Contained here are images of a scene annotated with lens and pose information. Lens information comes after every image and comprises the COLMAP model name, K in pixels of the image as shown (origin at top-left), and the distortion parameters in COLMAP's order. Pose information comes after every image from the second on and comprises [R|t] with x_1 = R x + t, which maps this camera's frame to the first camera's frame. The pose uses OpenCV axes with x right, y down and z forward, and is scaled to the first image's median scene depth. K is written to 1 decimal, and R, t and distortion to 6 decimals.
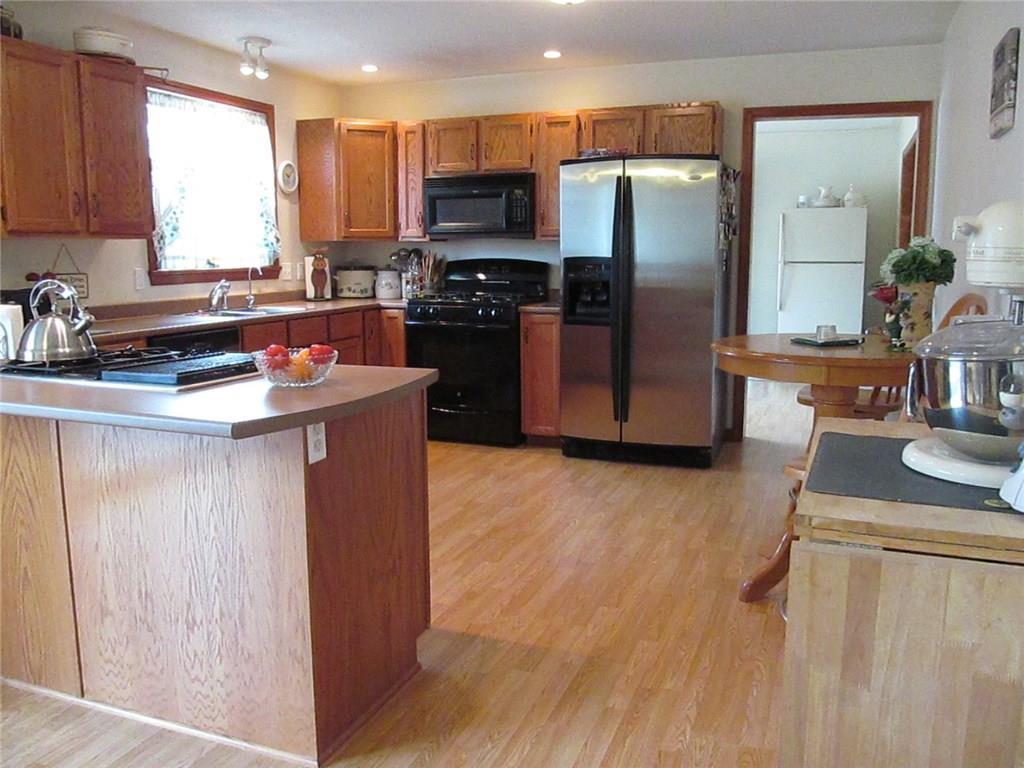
lens RADIAL K [[850.3, 0, 512.0], [0, 850.3, 384.0], [0, 0, 1]] dist [-0.027486, 0.006638]
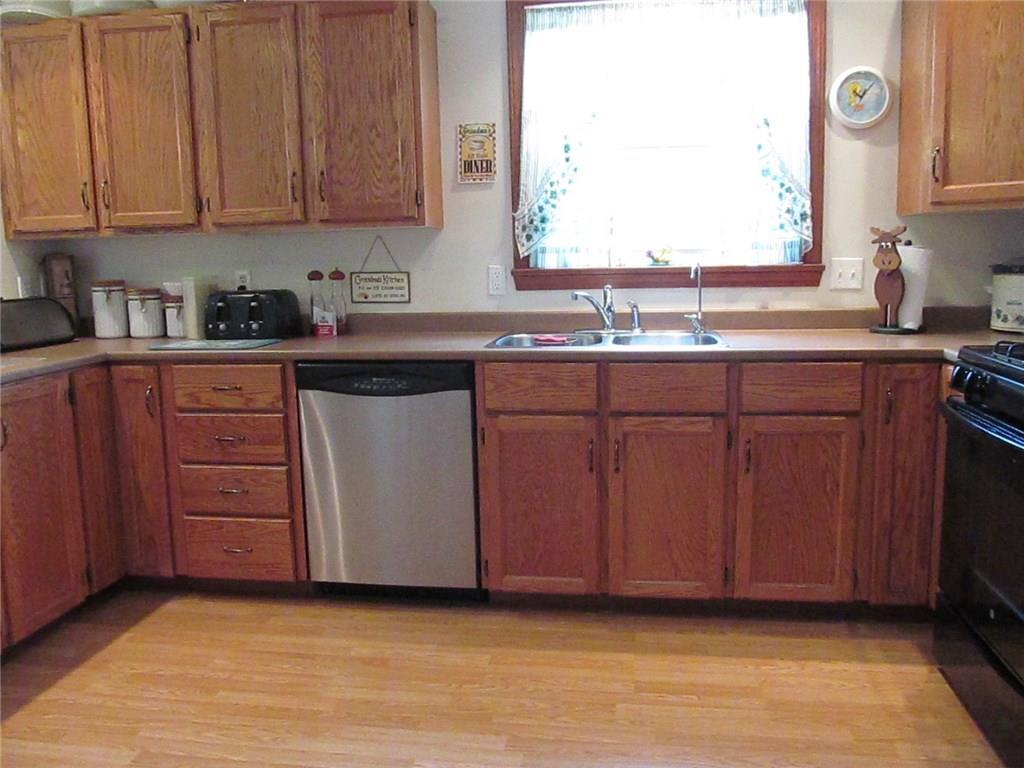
lens RADIAL K [[850.3, 0, 512.0], [0, 850.3, 384.0], [0, 0, 1]] dist [-0.027486, 0.006638]
pose [[0.220903, 0.149363, -0.963791, 0.263510], [-0.130649, 0.983829, 0.122524, -0.120652], [0.966506, 0.098852, 0.236844, 0.801083]]
